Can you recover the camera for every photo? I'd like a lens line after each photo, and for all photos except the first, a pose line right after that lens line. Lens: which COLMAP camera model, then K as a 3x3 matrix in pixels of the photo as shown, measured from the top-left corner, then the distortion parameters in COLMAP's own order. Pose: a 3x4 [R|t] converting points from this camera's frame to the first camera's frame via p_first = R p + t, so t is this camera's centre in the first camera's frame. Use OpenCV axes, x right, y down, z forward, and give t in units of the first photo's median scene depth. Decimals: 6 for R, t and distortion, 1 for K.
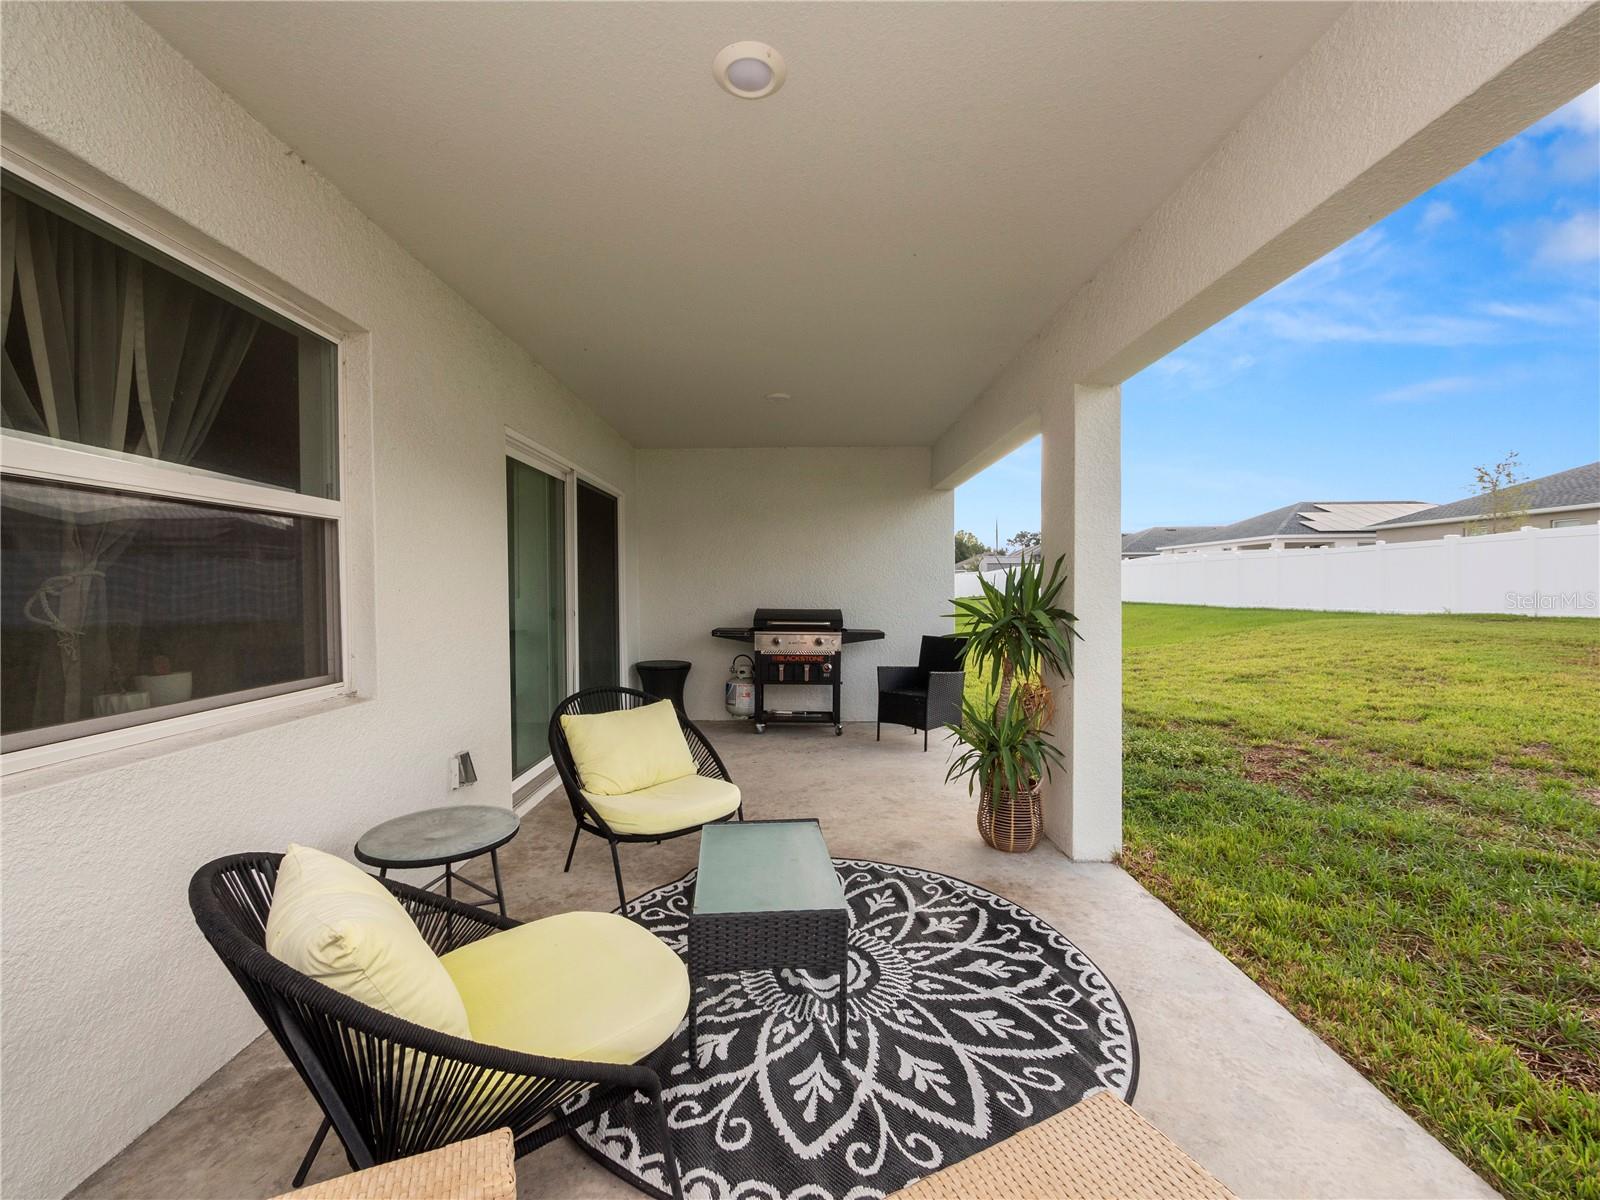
lens RADIAL K [[674.9, 0, 800.1], [0, 674.9, 597.0], [0, 0, 1]] dist [-0.006242, 0.000606]
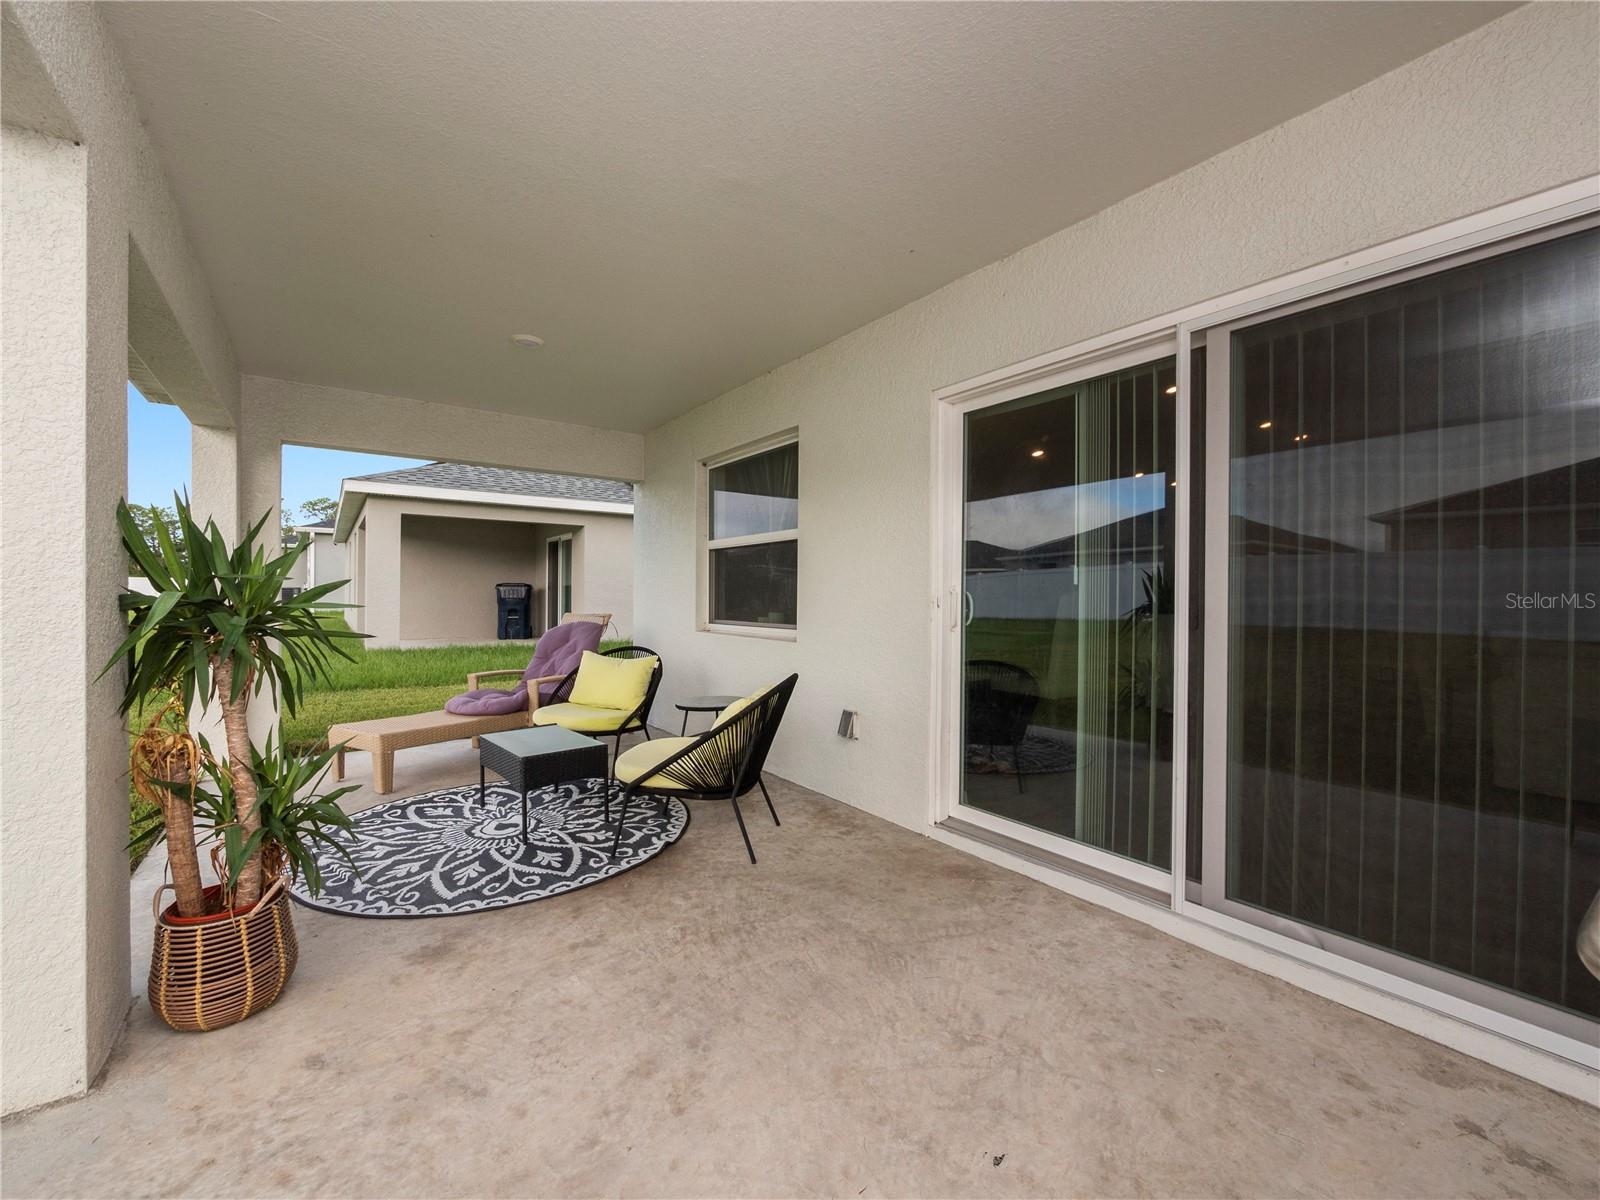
lens RADIAL K [[674.9, 0, 800.1], [0, 674.9, 597.0], [0, 0, 1]] dist [-0.006242, 0.000606]
pose [[-0.819139, 0.002263, -0.573590, 0.328390], [-0.010964, 0.999748, 0.019601, 0.004740], [0.573490, 0.022345, -0.818908, 2.370431]]
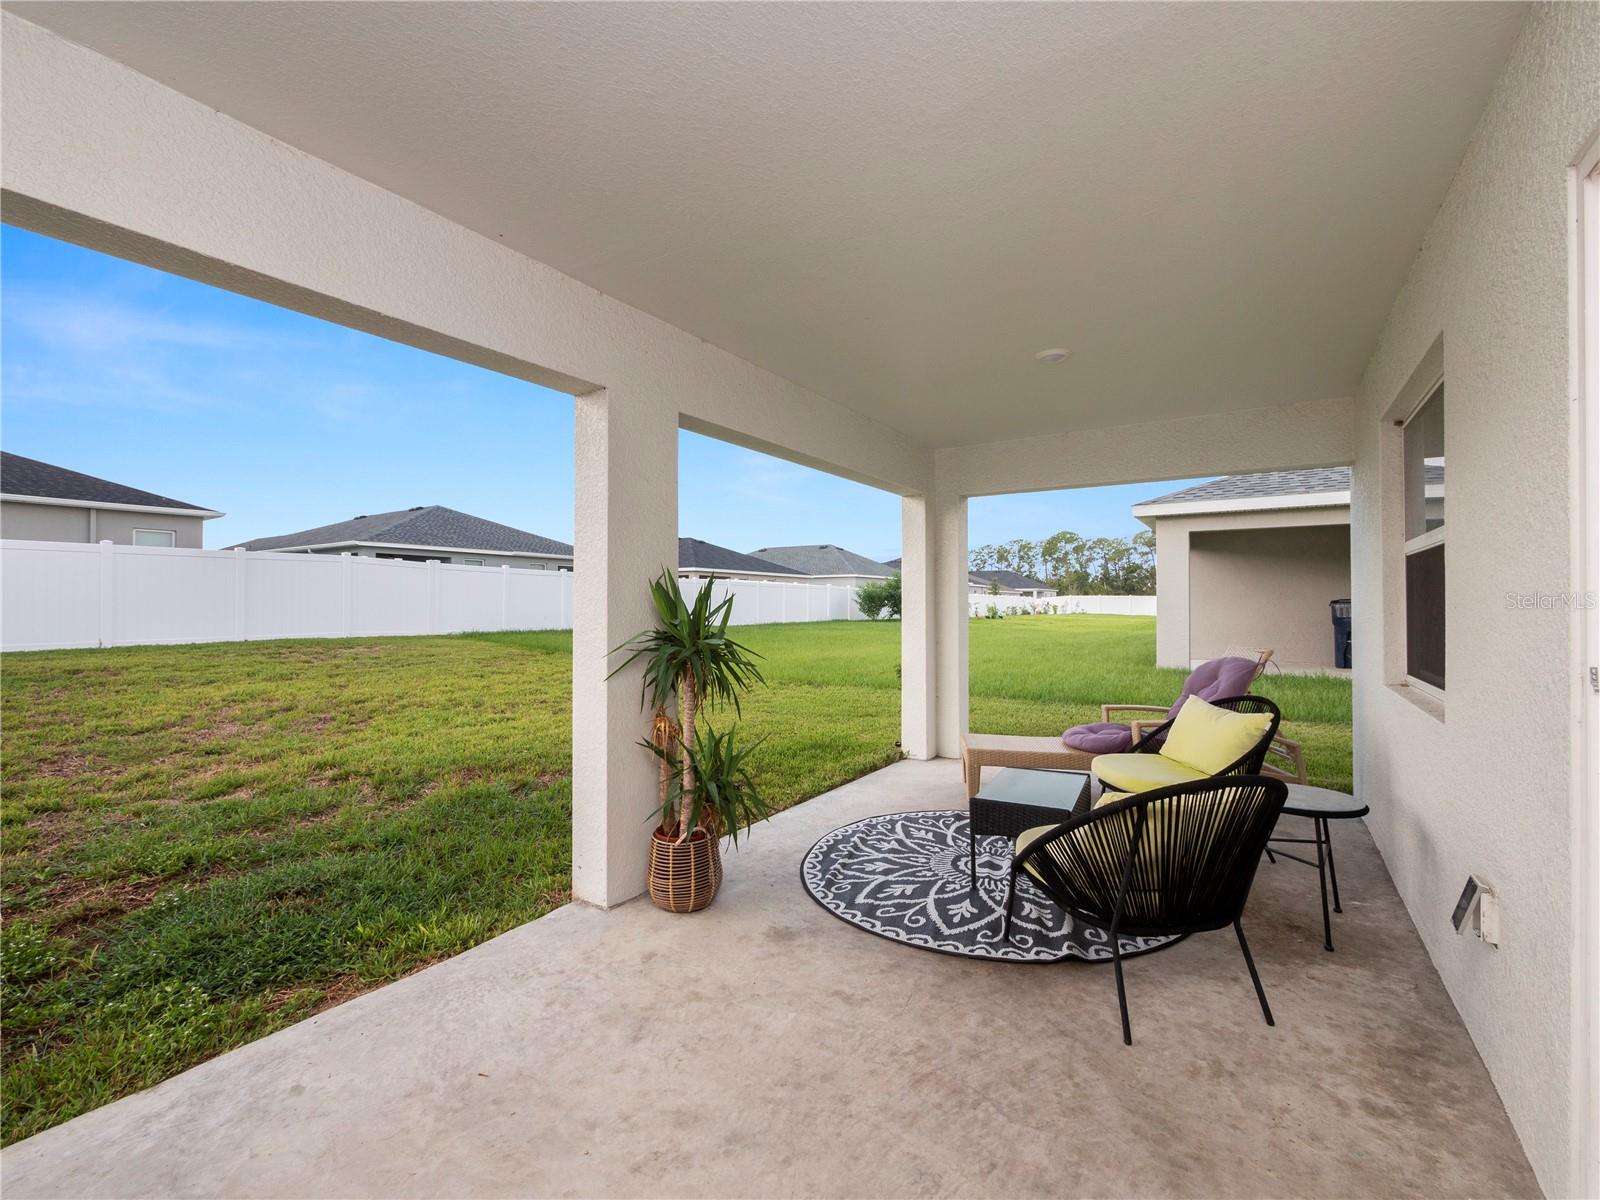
lens RADIAL K [[674.9, 0, 800.1], [0, 674.9, 597.0], [0, 0, 1]] dist [-0.006242, 0.000606]
pose [[-0.823775, 0.013306, 0.566761, -0.422974], [0.014352, 0.999894, -0.002614, -0.031519], [-0.566736, 0.005981, -0.823878, 2.229730]]
